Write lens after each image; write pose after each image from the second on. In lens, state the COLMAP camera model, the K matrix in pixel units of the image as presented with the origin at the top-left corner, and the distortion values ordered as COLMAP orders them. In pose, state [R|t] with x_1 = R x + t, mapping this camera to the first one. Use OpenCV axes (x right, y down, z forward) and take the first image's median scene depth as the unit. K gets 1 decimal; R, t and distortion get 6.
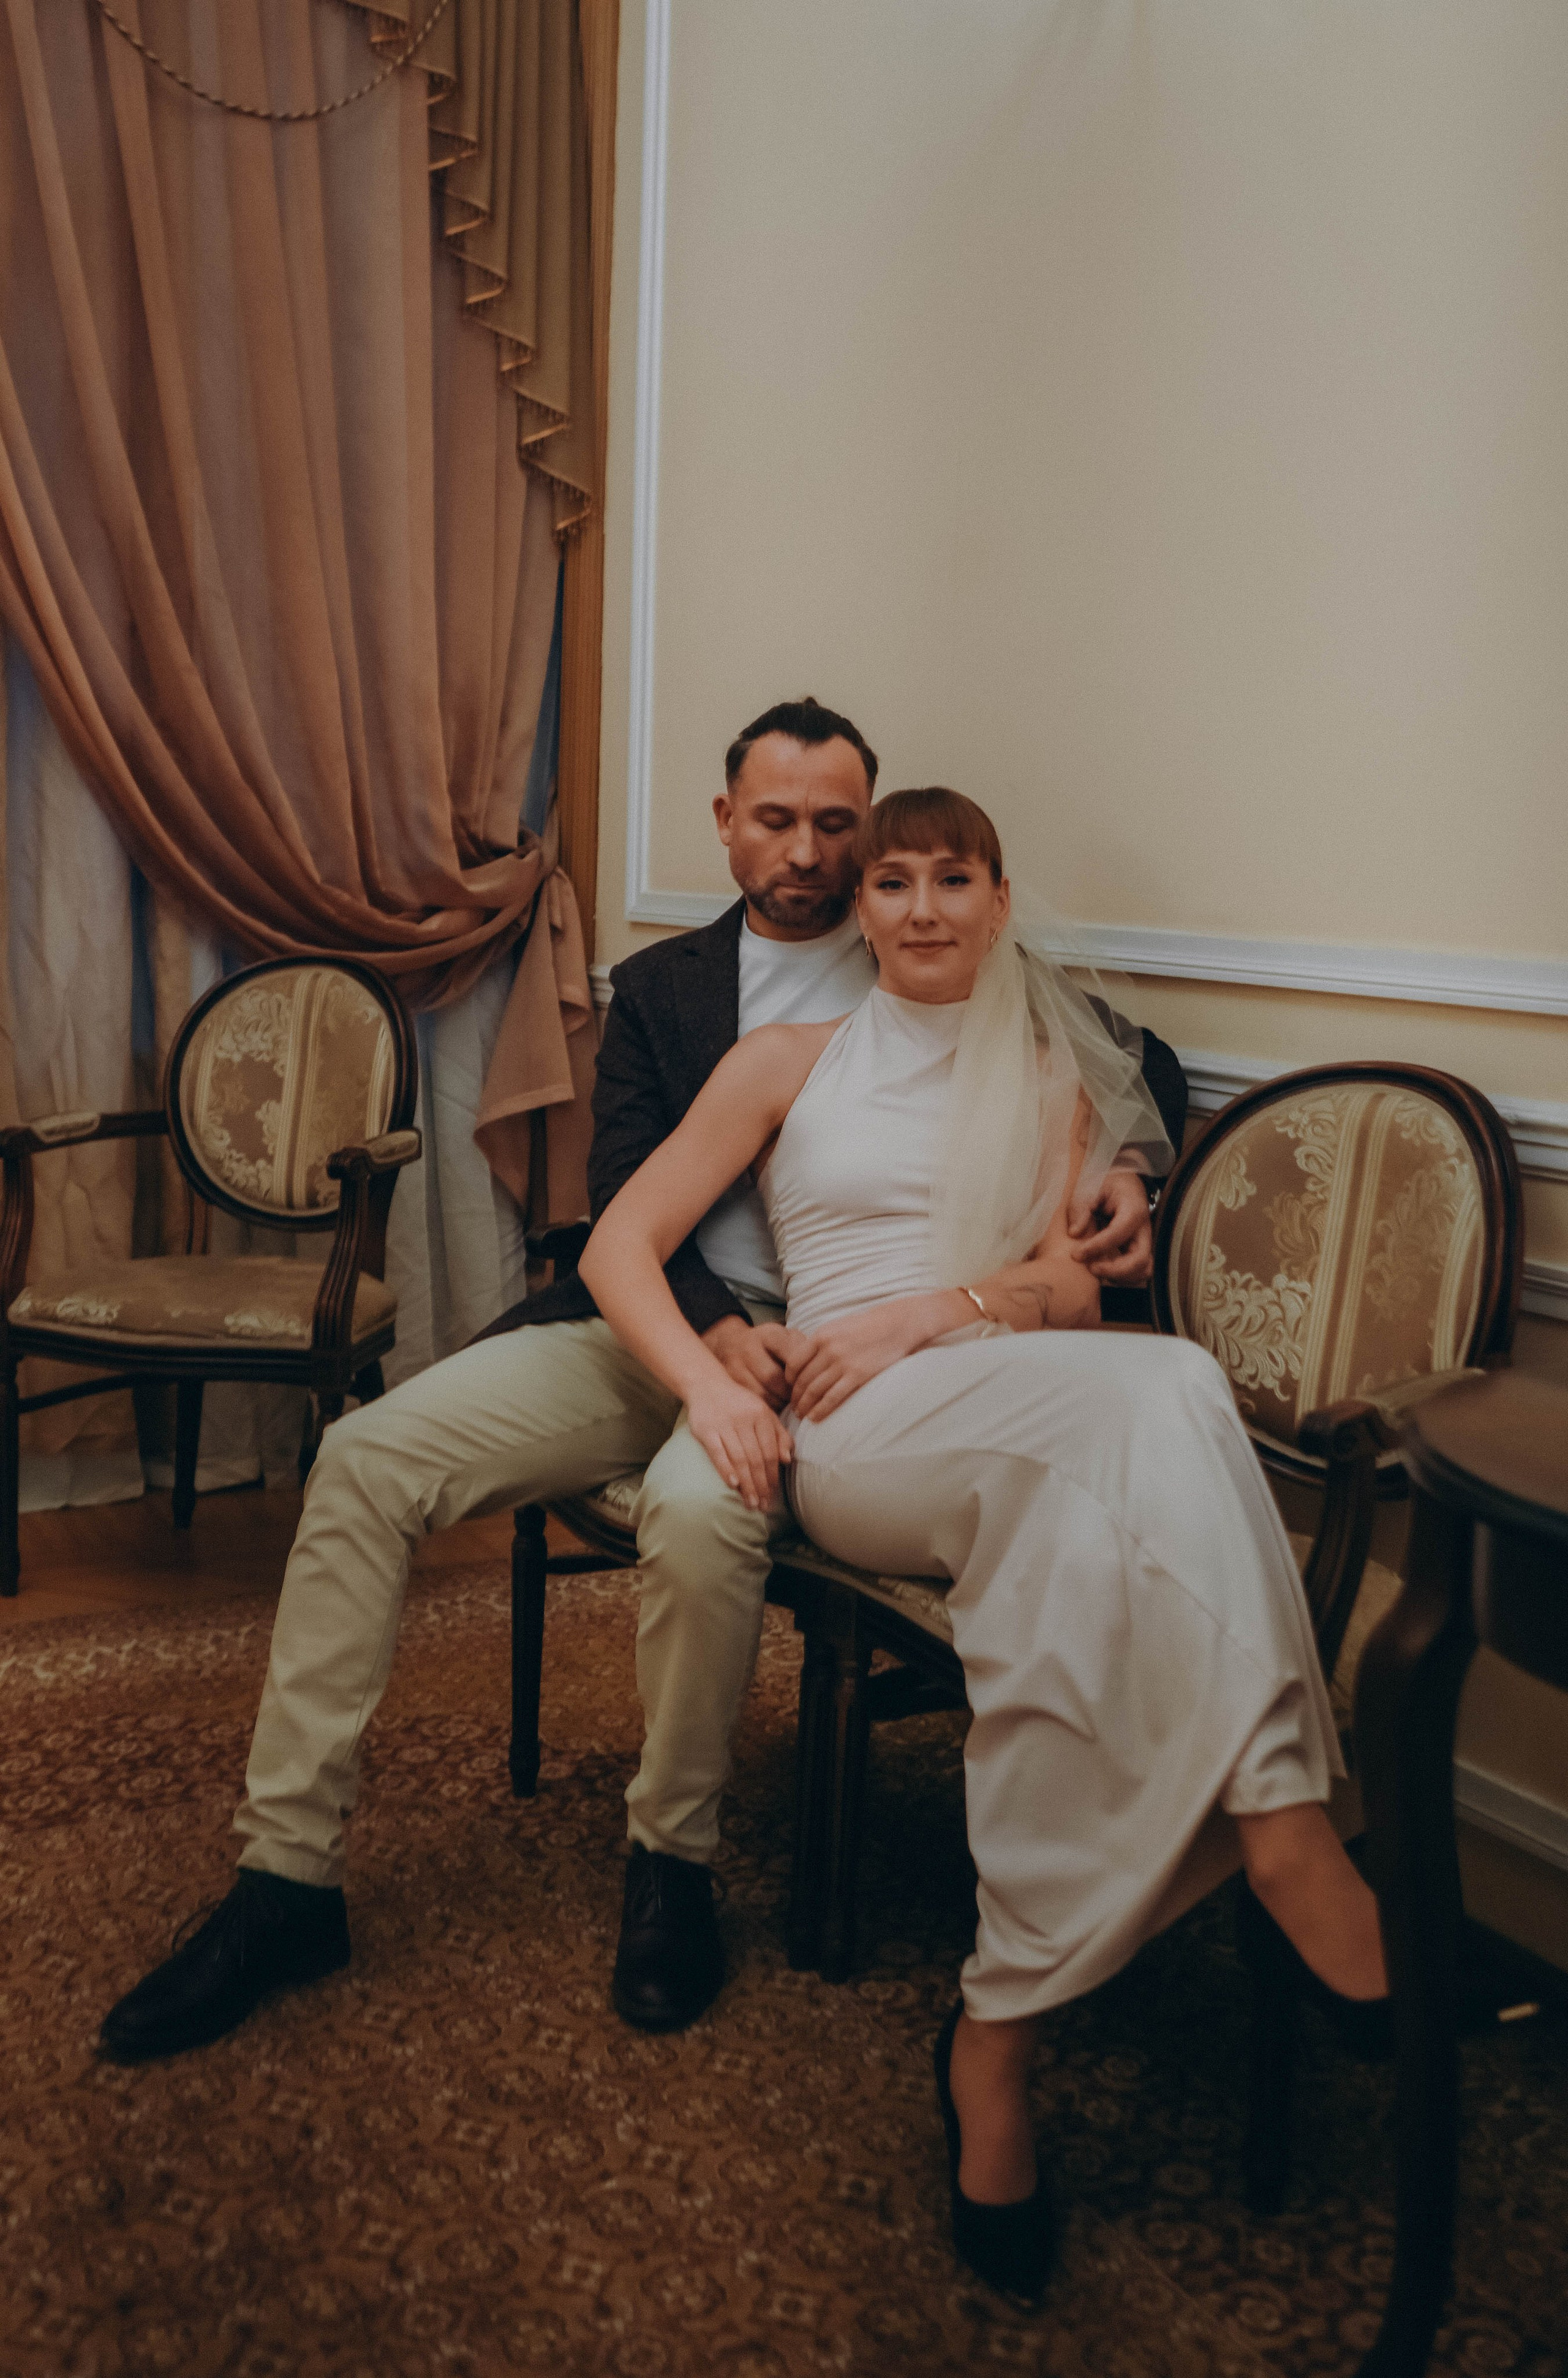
lens RADIAL K [[2304.1, 0, 696.9], [0, 2304.1, 1034.6], [0, 0, 1]] dist [0.003542, -0.021155]
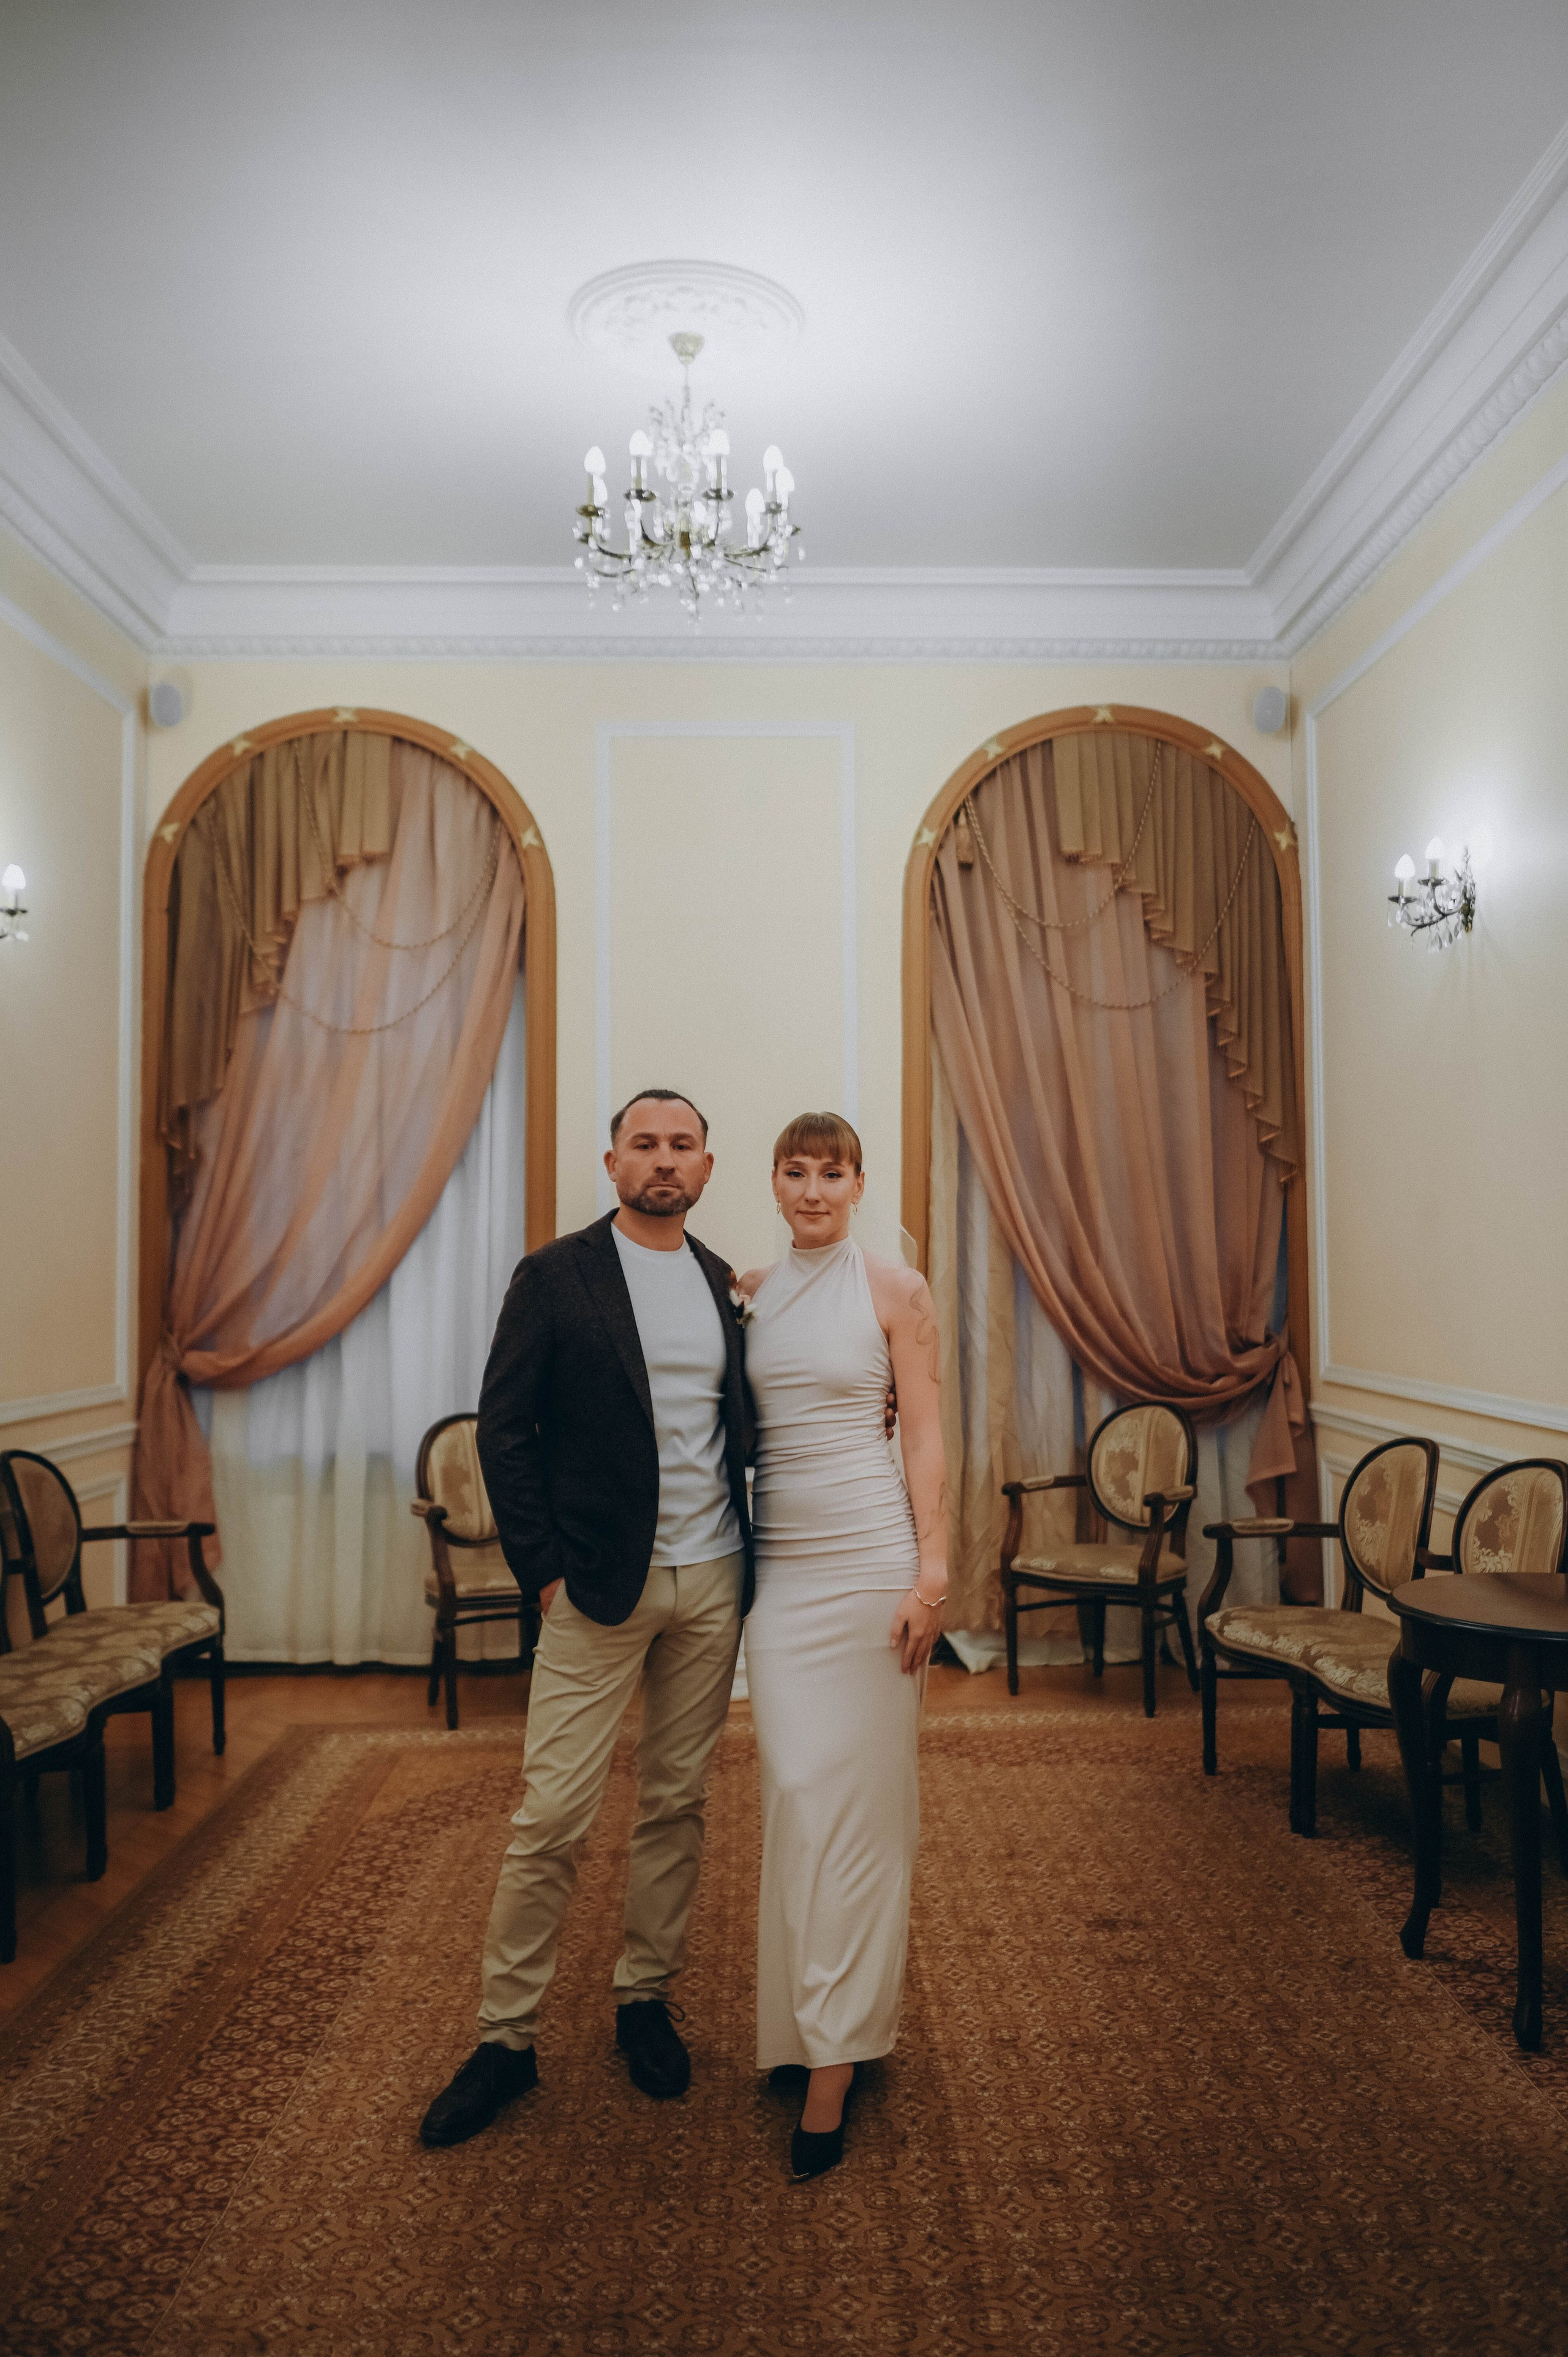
lens RADIAL K [[1921.3, 0, 803.8], [0, 1921.3, 1179.4], [0, 0, 1]] dist [-0.001433, 0.000737]
pose [[0.895868, -0.052776, -0.441176, 0.445832], [-0.002323, 0.992351, -0.123427, -0.023705], [0.444315, 0.111600, 0.888892, -0.967439]]
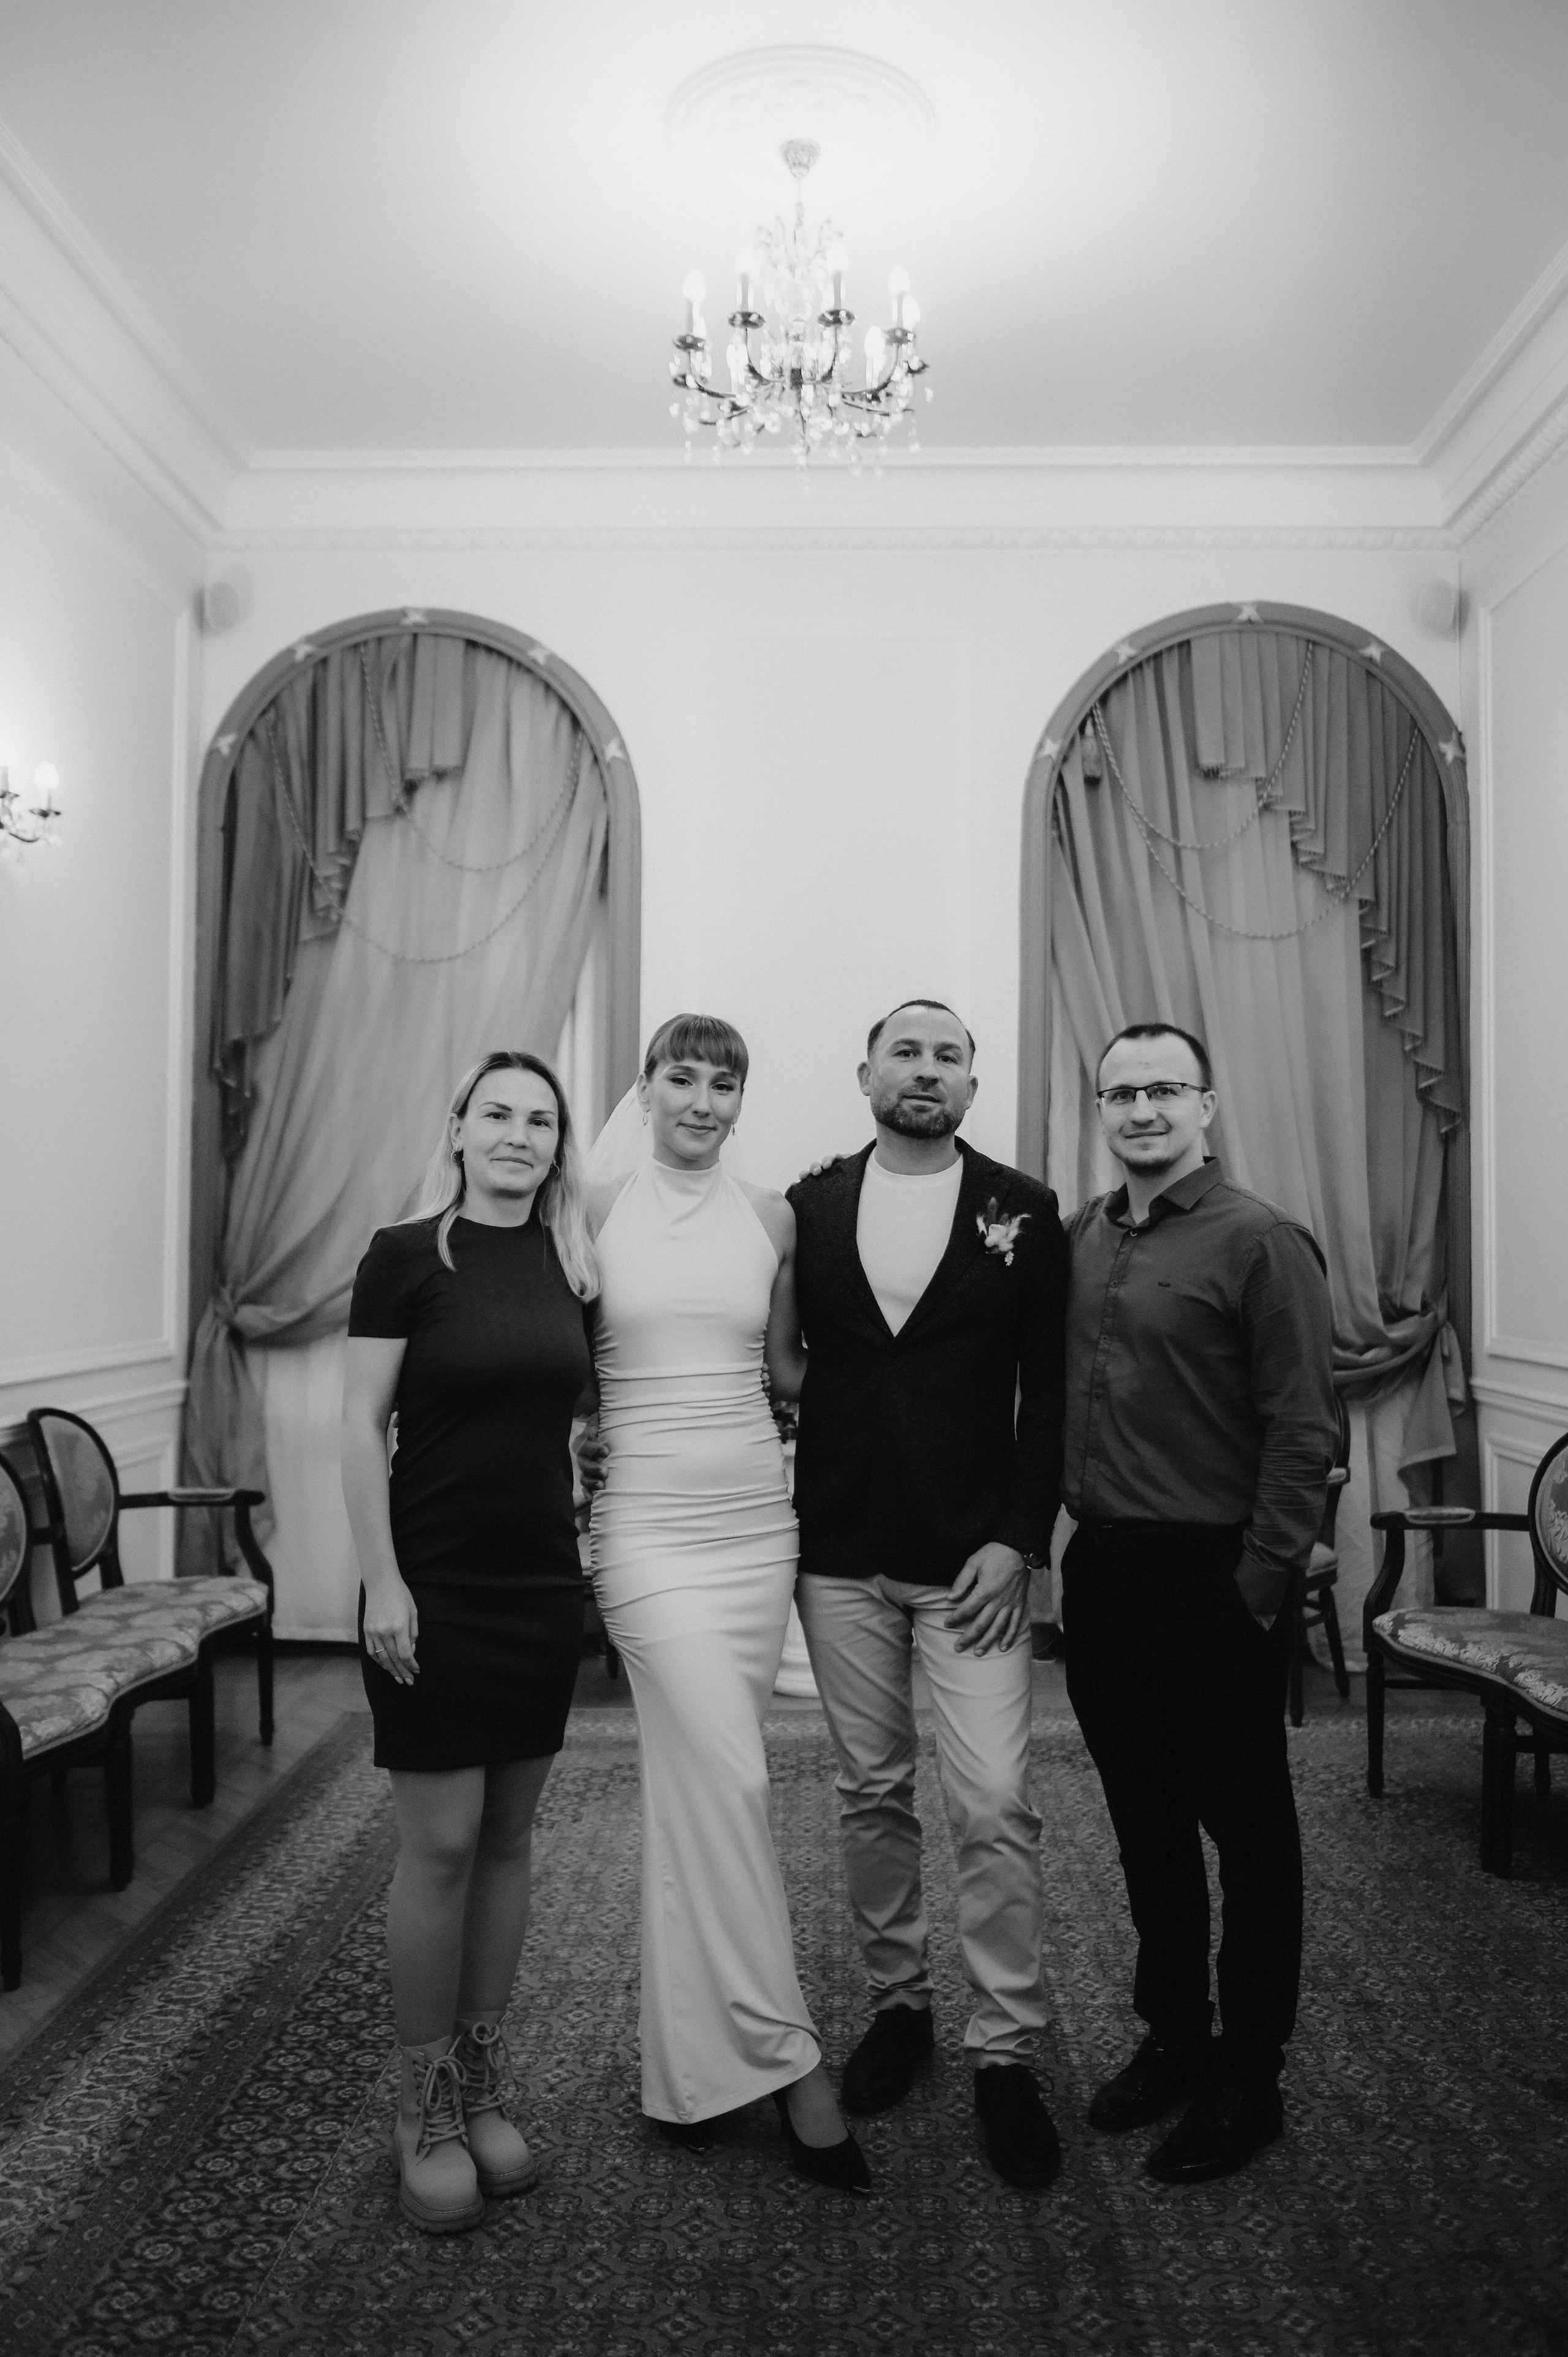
lens RADIAL K [[1899.4, 0, 792.6], [0, 1899.4, 1181.2], [0, 0, 1]] dist [0.001907, -0.003843]
pose [[0.876286, -0.037749, -0.480310, 0.302103], [-0.017660, 0.993739, -0.110320, -0.015757], [0.481468, 0.105154, 0.870133, -0.766566]]
